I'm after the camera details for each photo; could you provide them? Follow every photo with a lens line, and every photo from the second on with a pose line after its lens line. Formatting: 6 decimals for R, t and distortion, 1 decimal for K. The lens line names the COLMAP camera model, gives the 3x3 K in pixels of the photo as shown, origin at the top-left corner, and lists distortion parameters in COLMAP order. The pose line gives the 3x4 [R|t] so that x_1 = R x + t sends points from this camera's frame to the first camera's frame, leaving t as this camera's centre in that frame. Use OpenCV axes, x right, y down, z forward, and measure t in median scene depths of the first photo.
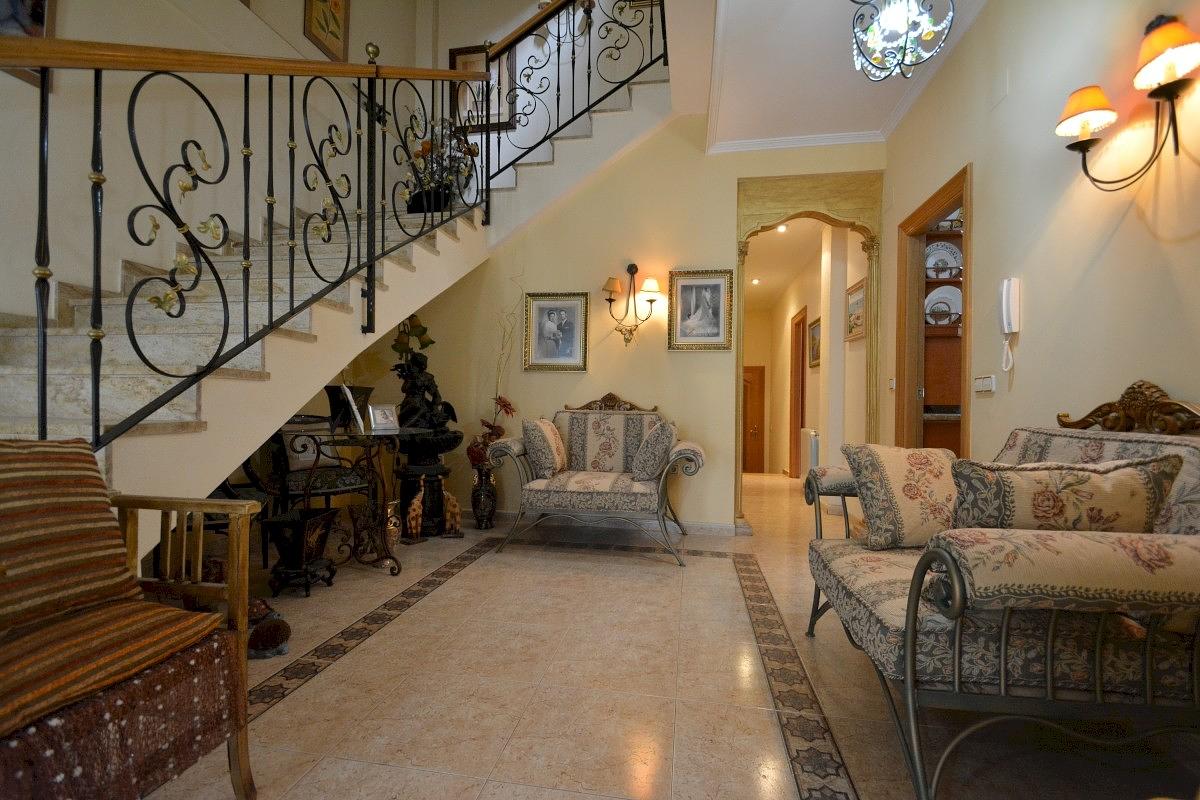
lens RADIAL K [[531.0, 0, 601.8], [0, 531.0, 404.3], [0, 0, 1]] dist [0.023557, -0.018605]
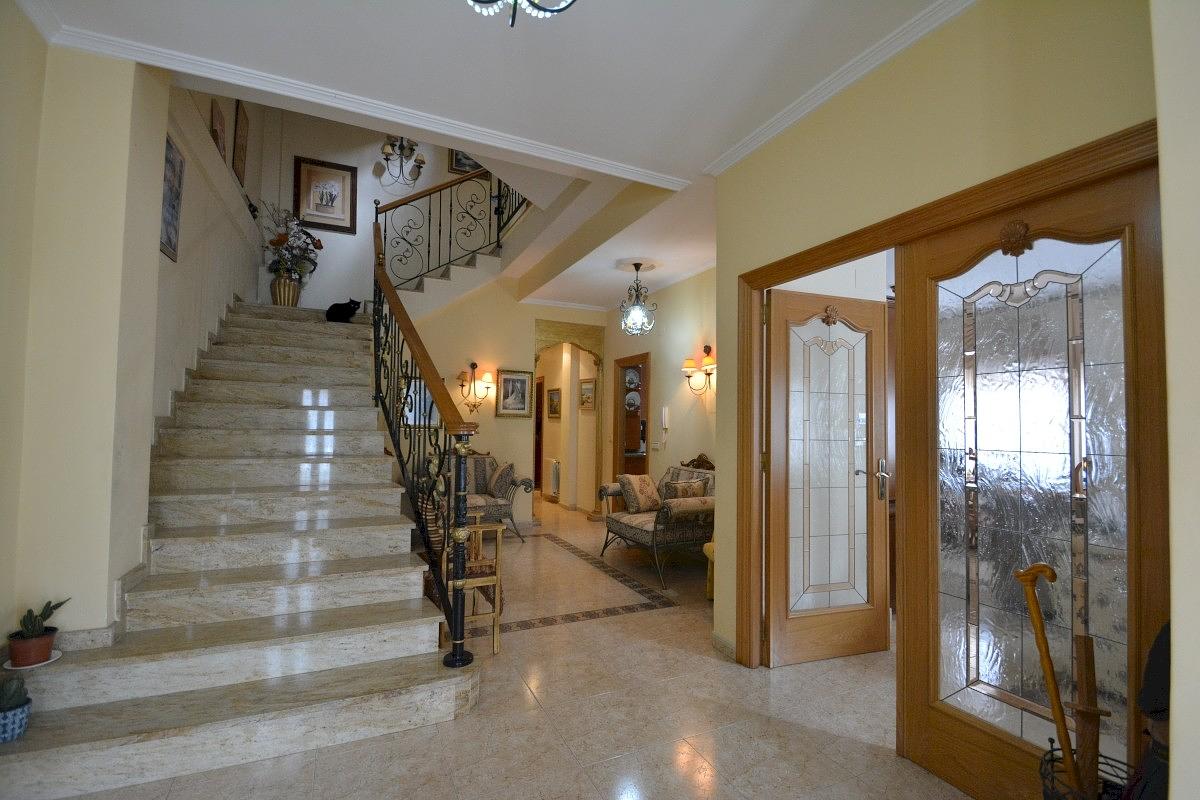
lens RADIAL K [[531.0, 0, 601.8], [0, 531.0, 404.3], [0, 0, 1]] dist [0.023557, -0.018605]
pose [[0.822835, 0.026666, 0.567655, -0.602420], [-0.008350, 0.999358, -0.034842, -0.099246], [-0.568219, 0.023929, 0.822529, -0.596357]]
